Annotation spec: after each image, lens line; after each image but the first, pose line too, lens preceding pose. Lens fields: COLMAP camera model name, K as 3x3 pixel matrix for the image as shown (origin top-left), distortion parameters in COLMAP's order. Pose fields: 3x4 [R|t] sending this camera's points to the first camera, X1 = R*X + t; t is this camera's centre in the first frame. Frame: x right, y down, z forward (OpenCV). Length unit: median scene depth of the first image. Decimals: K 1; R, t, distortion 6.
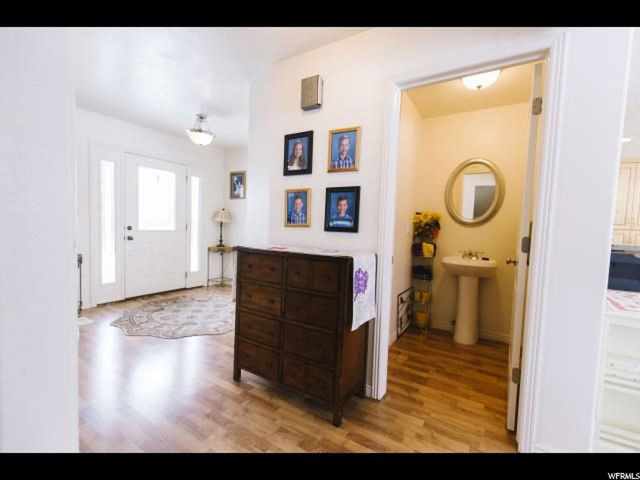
lens RADIAL K [[287.8, 0, 321.1], [0, 287.8, 242.1], [0, 0, 1]] dist [0.006678, 0.000324]
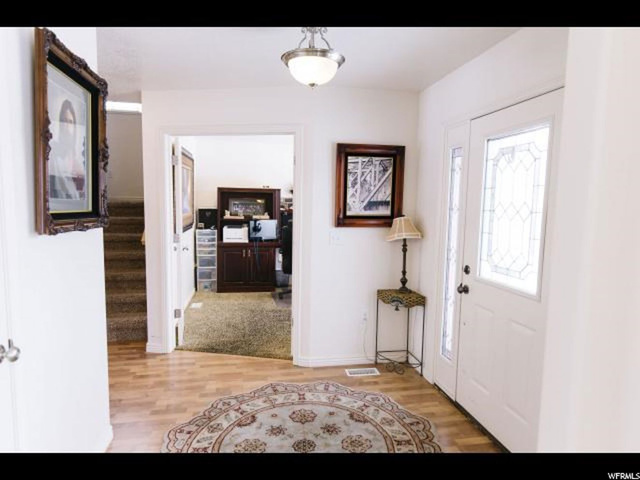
lens RADIAL K [[397.9, 0, 322.0], [0, 397.9, 238.4], [0, 0, 1]] dist [-0.002165, -0.000177]
pose [[-0.725787, 0.009933, -0.687847, -0.006145], [-0.087710, 0.990399, 0.106851, -0.149808], [0.682304, 0.137882, -0.717948, 1.274397]]
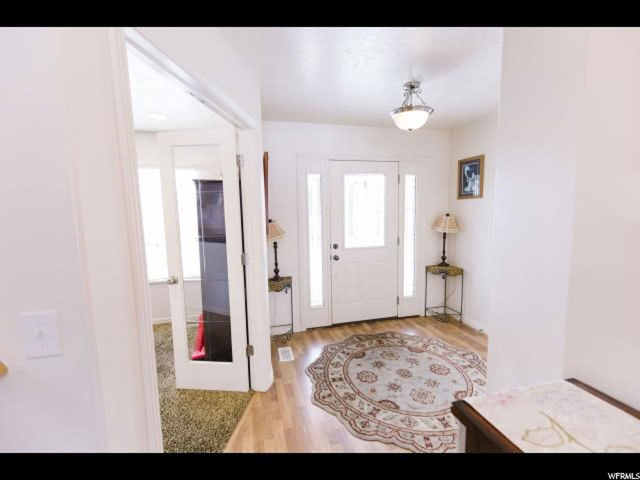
lens RADIAL K [[287.8, 0, 319.9], [0, 287.8, 242.6], [0, 0, 1]] dist [0.006678, 0.000324]
pose [[0.726495, 0.027801, -0.686610, -0.095140], [0.006219, 0.998874, 0.047025, -0.098478], [0.687144, -0.038434, 0.725504, 0.322328]]
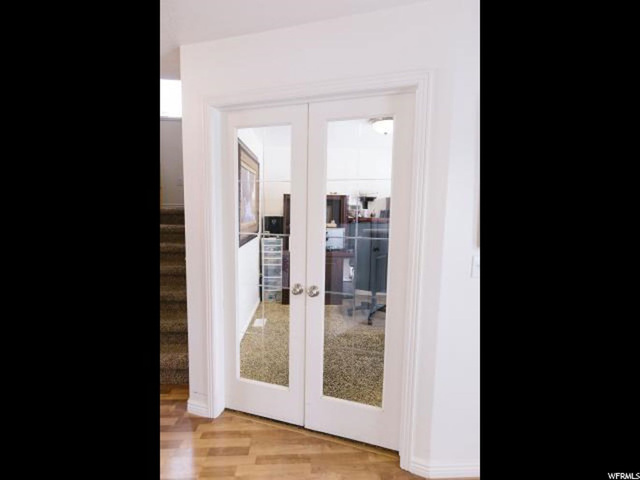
lens RADIAL K [[397.9, 0, 317.6], [0, 397.9, 240.0], [0, 0, 1]] dist [-0.002165, -0.000177]
pose [[-0.831756, -0.007965, -0.555084, -0.164807], [-0.079973, 0.991186, 0.105613, -0.128624], [0.549351, 0.132236, -0.825062, 0.980342]]
